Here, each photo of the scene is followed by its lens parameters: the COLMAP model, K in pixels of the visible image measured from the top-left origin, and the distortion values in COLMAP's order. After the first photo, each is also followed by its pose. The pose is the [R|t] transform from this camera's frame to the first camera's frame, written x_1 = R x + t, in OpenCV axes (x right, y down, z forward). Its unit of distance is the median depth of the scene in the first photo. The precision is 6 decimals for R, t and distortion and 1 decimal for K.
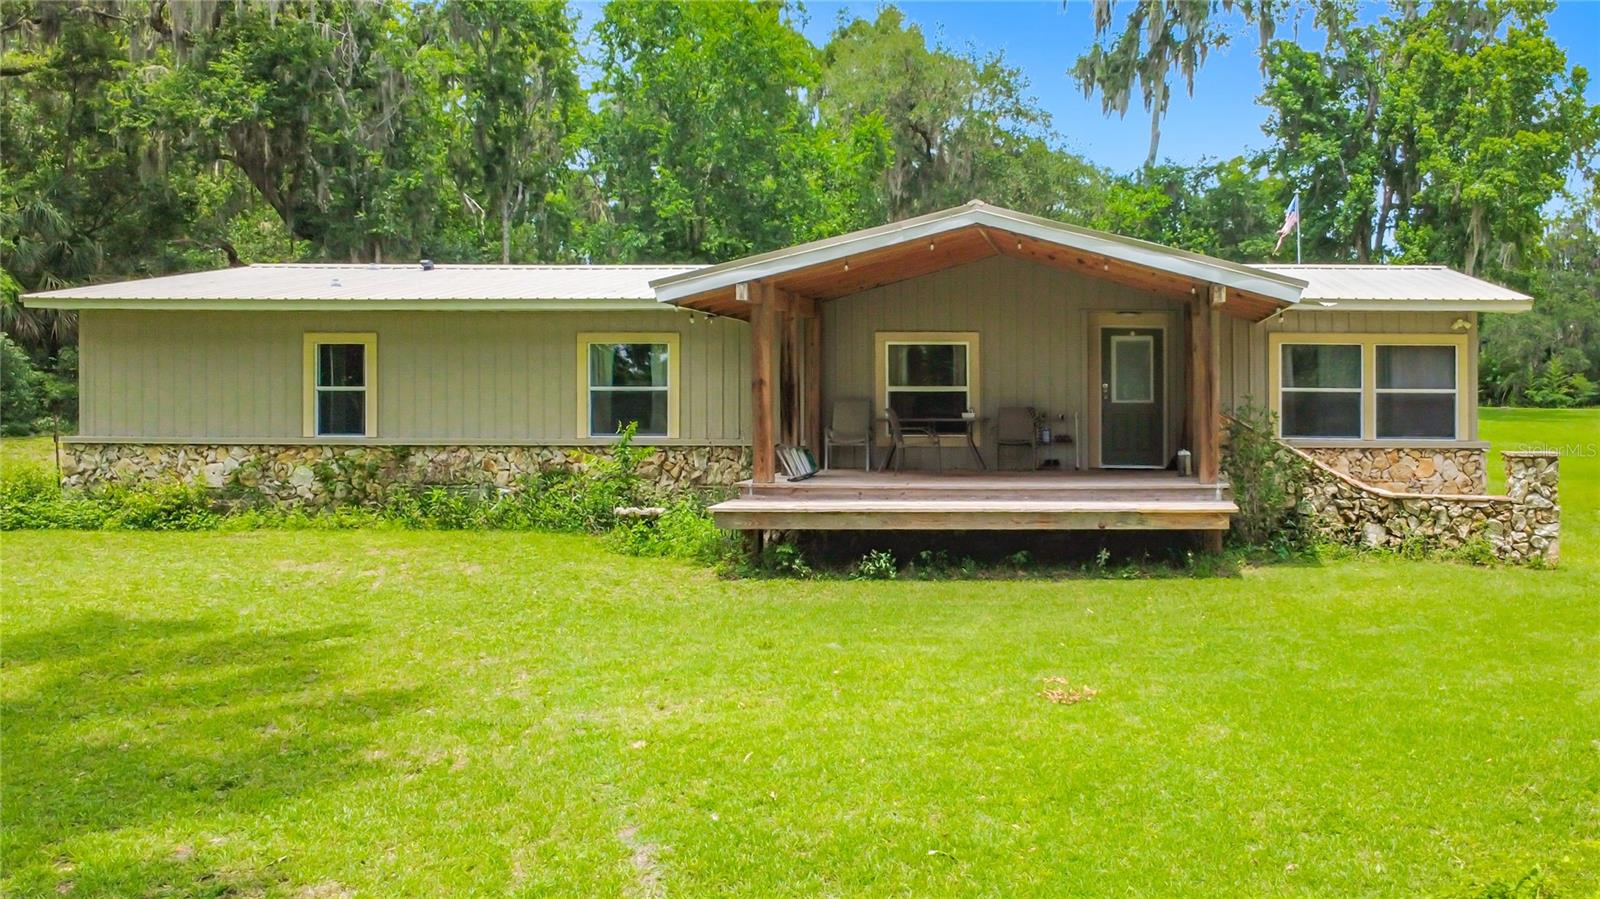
lens RADIAL K [[1192.4, 0, 803.4], [0, 1192.4, 425.2], [0, 0, 1]] dist [-0.002390, -0.000868]
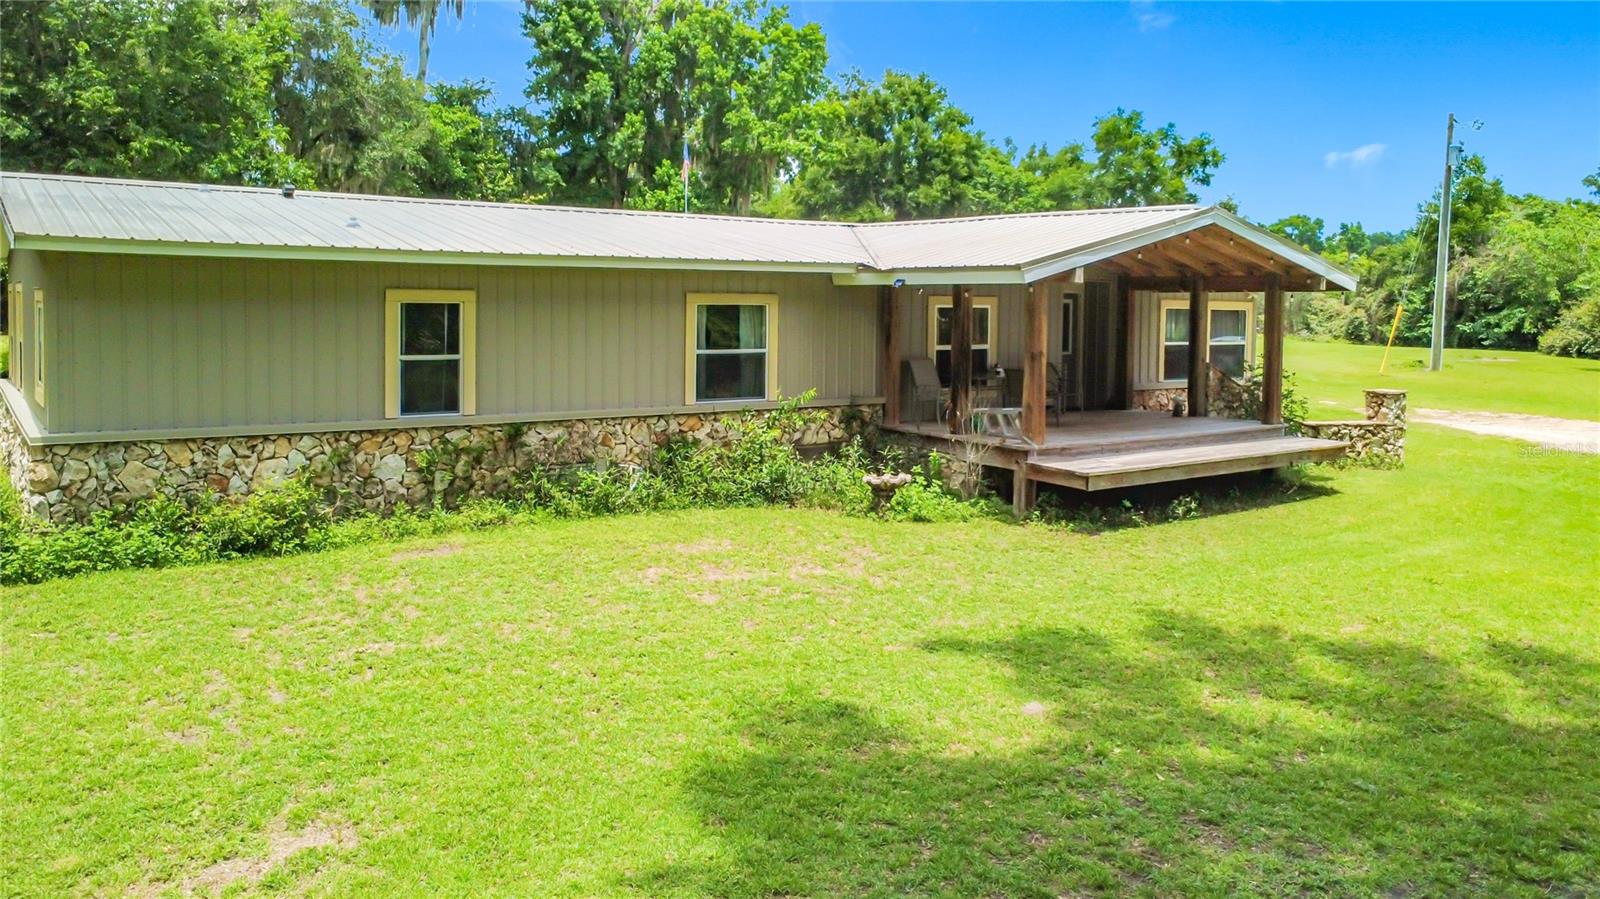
lens RADIAL K [[1192.6, 0, 803.6], [0, 1192.6, 363.4], [0, 0, 1]] dist [0.011252, 0.001209]
pose [[0.809313, -0.023630, 0.586903, -0.667571], [0.013015, 0.999667, 0.022302, -0.041947], [-0.587234, -0.010410, 0.809350, 0.184260]]
